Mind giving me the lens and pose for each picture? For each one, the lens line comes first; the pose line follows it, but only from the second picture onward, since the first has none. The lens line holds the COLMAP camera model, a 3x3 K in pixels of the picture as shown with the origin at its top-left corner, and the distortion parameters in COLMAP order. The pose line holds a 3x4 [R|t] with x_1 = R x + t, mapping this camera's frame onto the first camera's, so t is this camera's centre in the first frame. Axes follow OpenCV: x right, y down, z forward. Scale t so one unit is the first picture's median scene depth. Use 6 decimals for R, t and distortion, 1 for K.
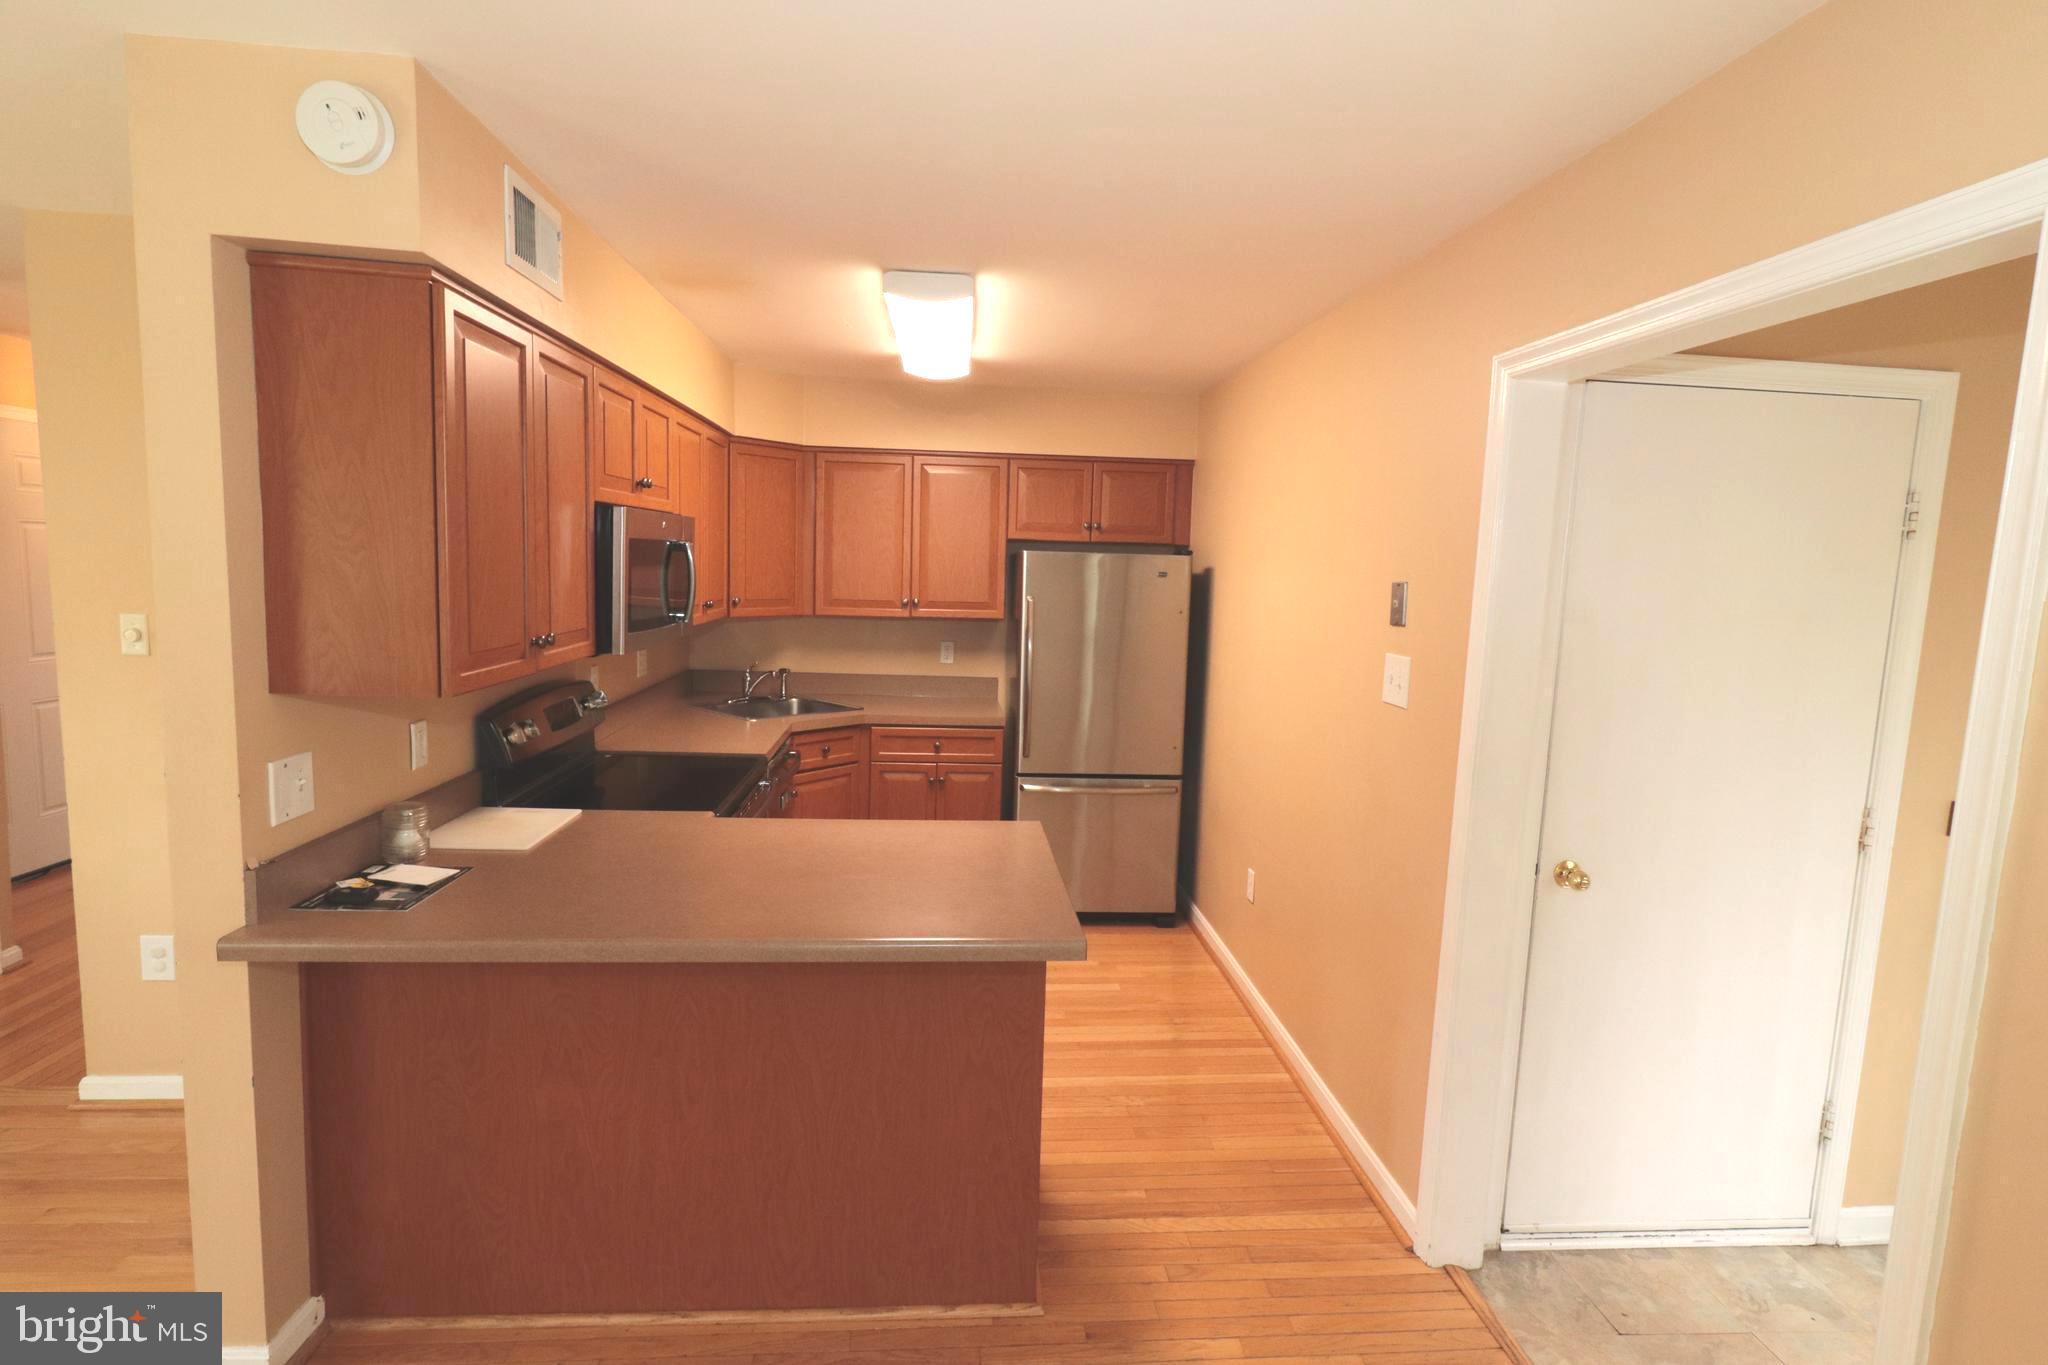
lens RADIAL K [[1034.8, 0, 1024.0], [0, 1034.8, 682.5], [0, 0, 1]] dist [-0.001711, -0.000093]
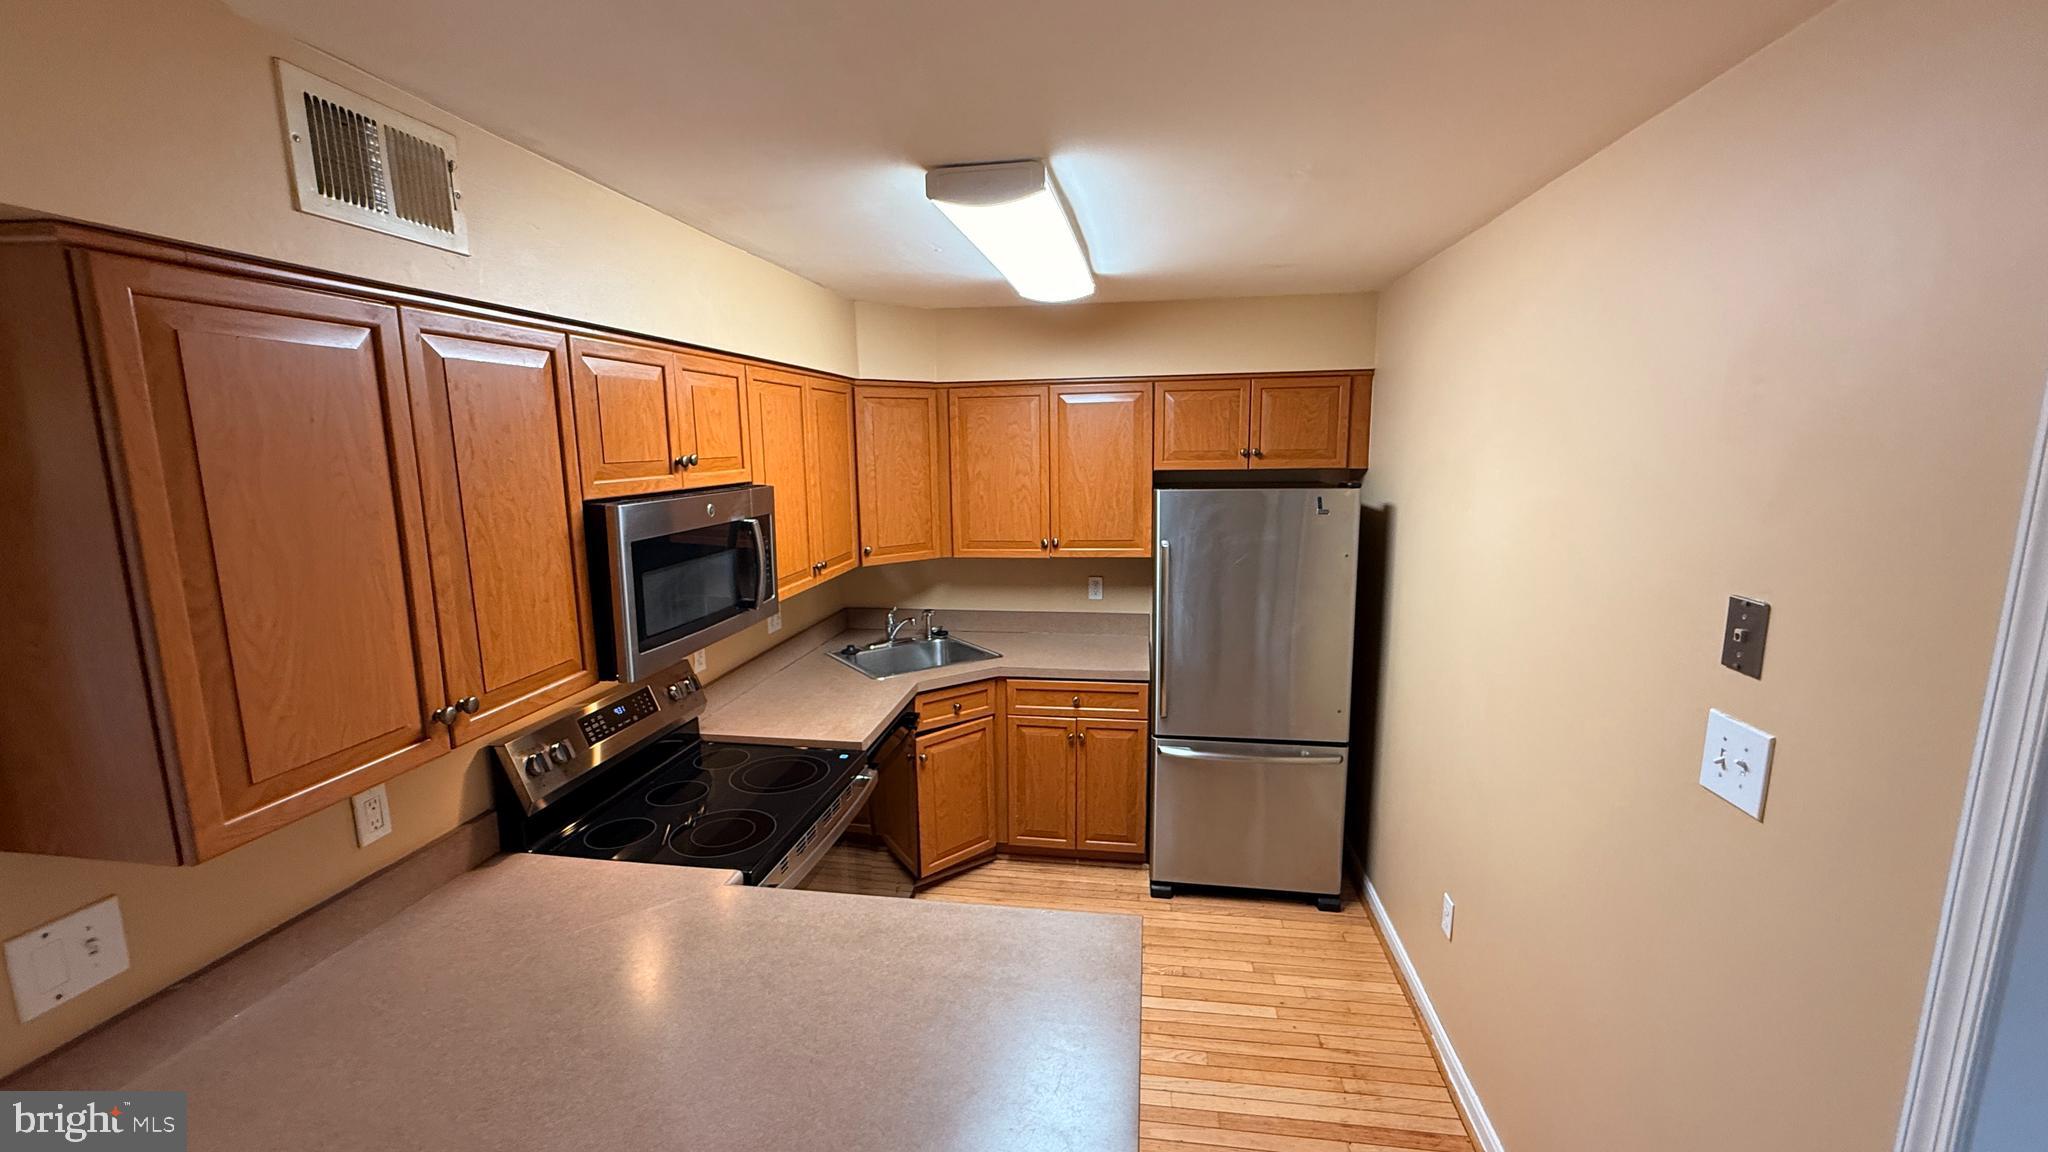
lens RADIAL K [[820.5, 0, 1024.0], [0, 820.5, 576.0], [0, 0, 1]] dist [0.000505, 0.000062]
pose [[0.970881, -0.006990, -0.239462, 0.051441], [0.019066, 0.998658, 0.048153, -0.093674], [0.238804, -0.051316, 0.969711, 0.301057]]
